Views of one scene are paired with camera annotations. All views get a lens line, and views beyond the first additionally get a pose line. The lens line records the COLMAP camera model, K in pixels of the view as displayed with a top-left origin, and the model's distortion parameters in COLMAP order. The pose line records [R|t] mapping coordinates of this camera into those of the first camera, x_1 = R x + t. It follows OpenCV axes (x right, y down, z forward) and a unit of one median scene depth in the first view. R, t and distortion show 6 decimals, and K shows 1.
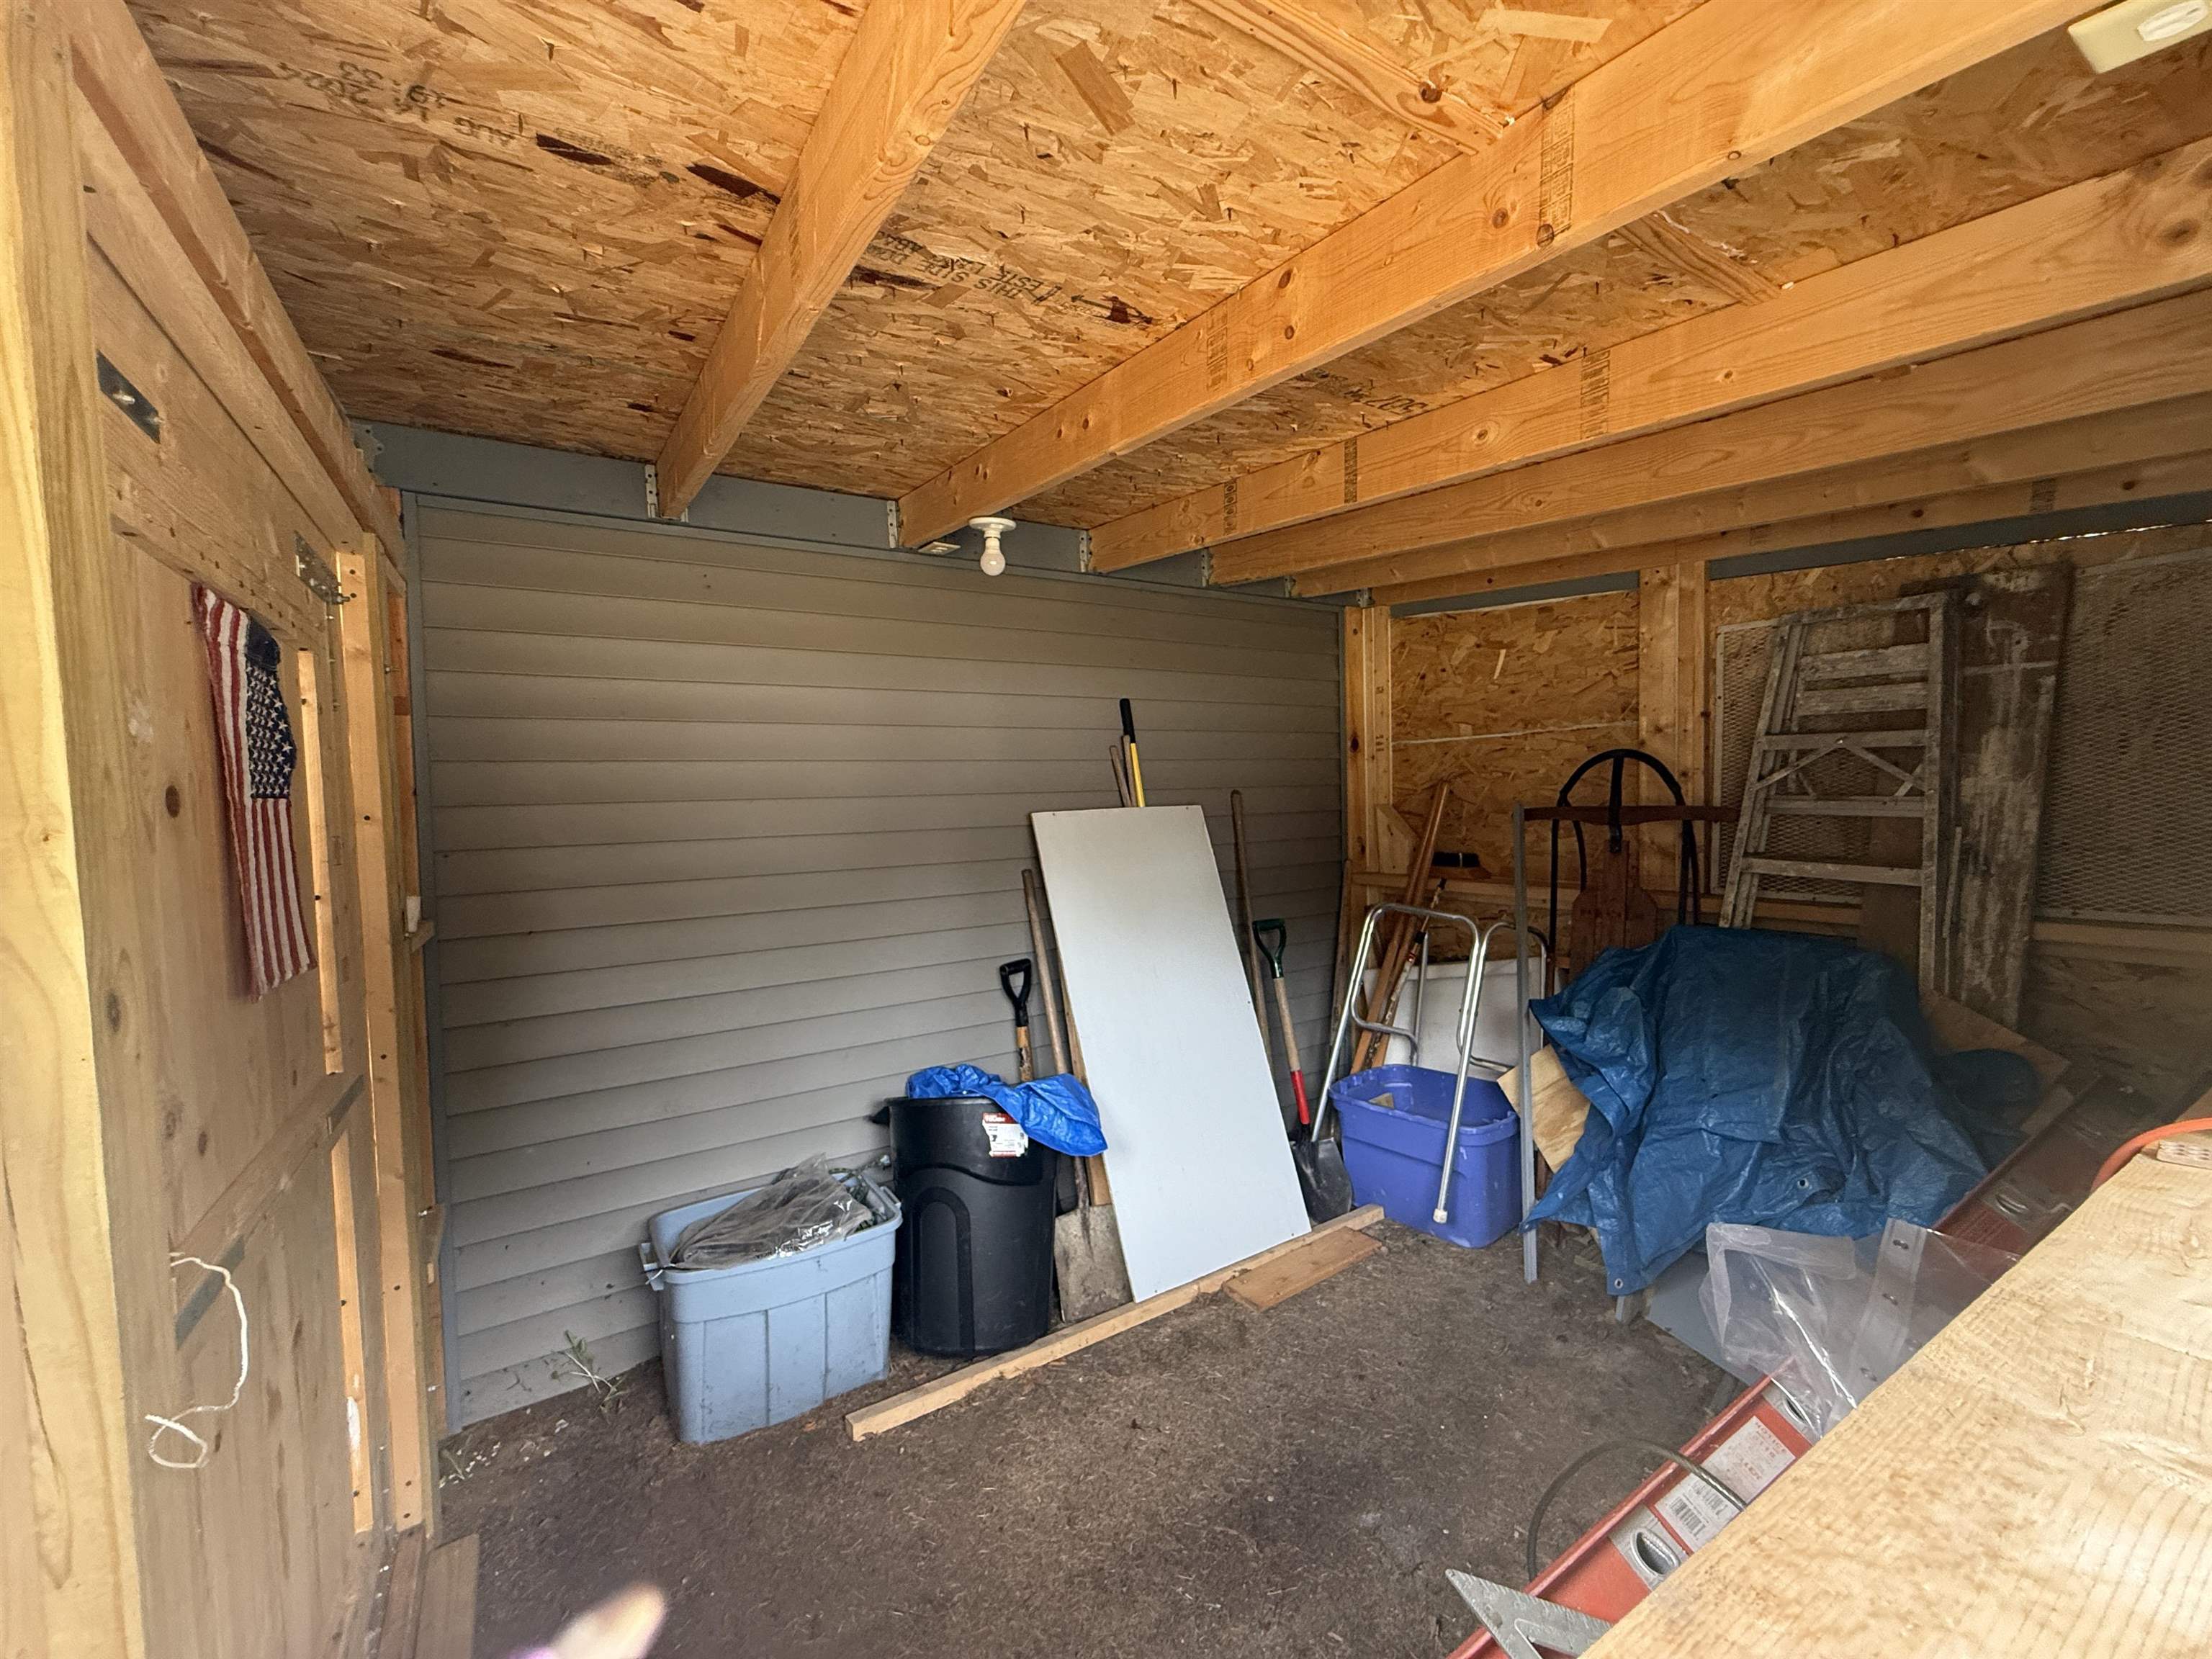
lens RADIAL K [[877.9, 0, 1097.7], [0, 877.9, 834.2], [0, 0, 1]] dist [-0.000666, 0.000549]
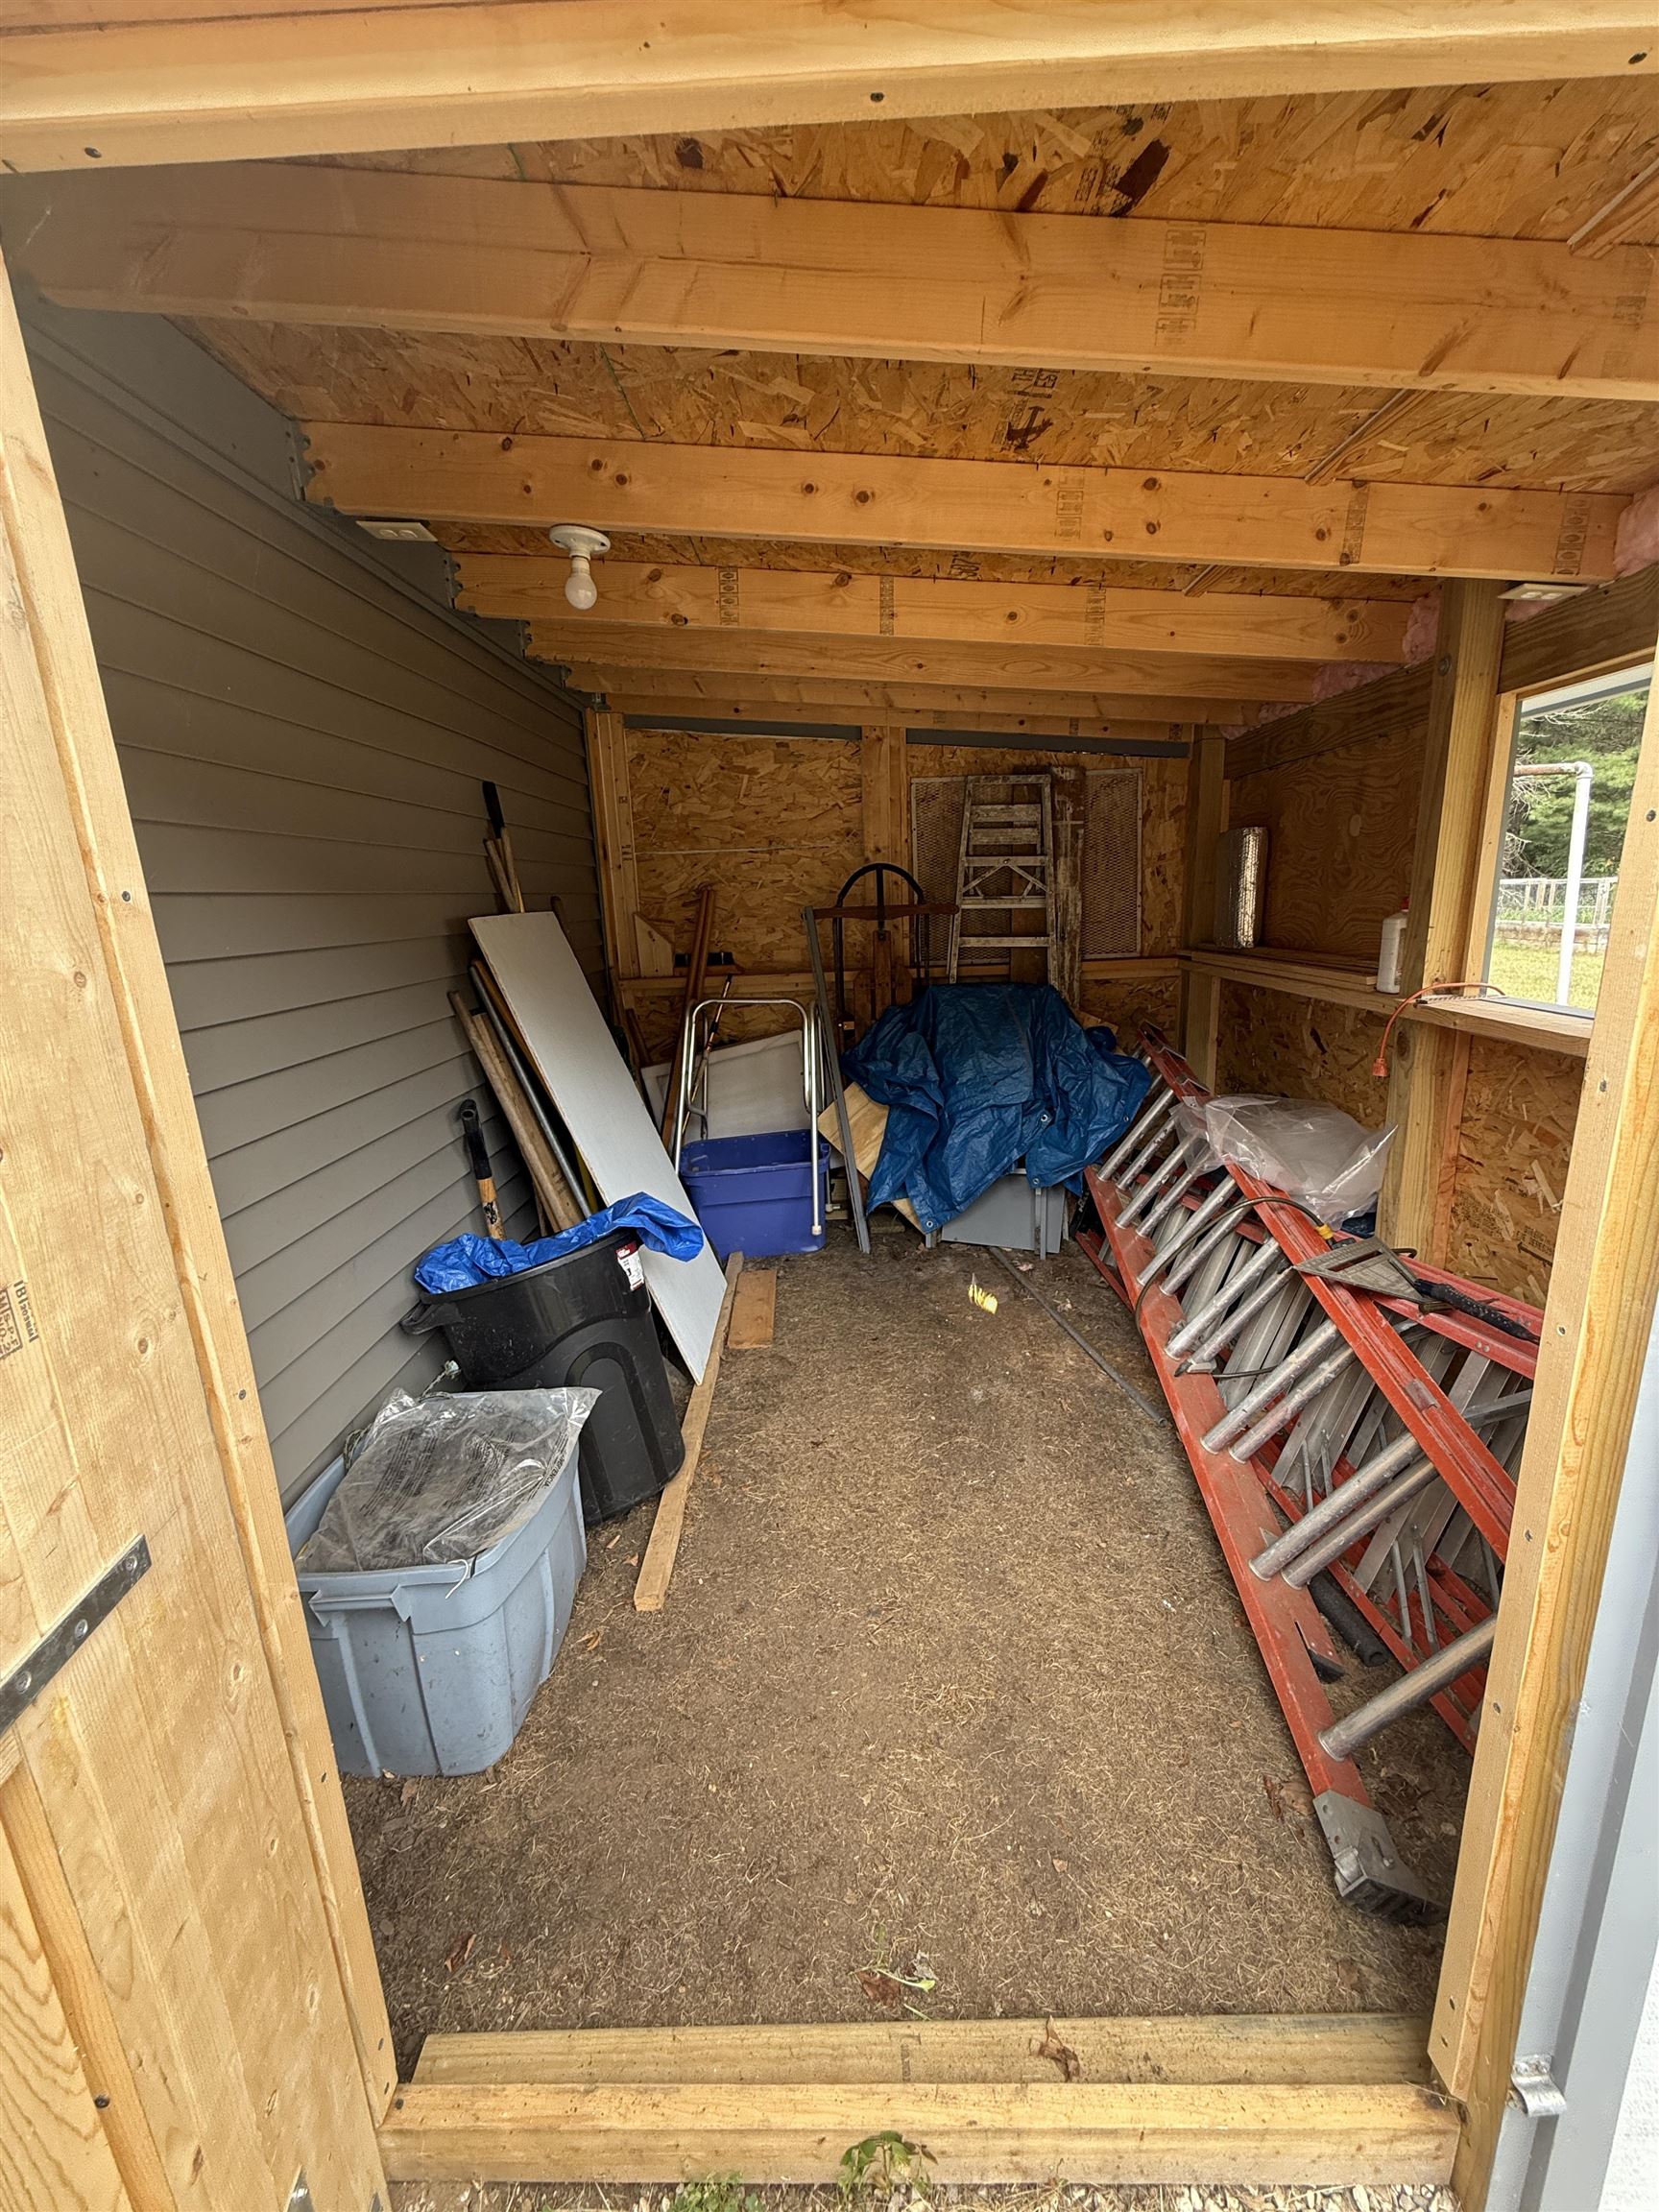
lens RADIAL K [[877.9, 0, 827.6], [0, 877.9, 1104.9], [0, 0, 1]] dist [-0.000666, 0.000549]
pose [[0.546575, -0.185828, 0.816532, -0.626536], [0.055861, 0.980987, 0.185862, 0.013708], [-0.835545, -0.055976, 0.546563, 0.289375]]
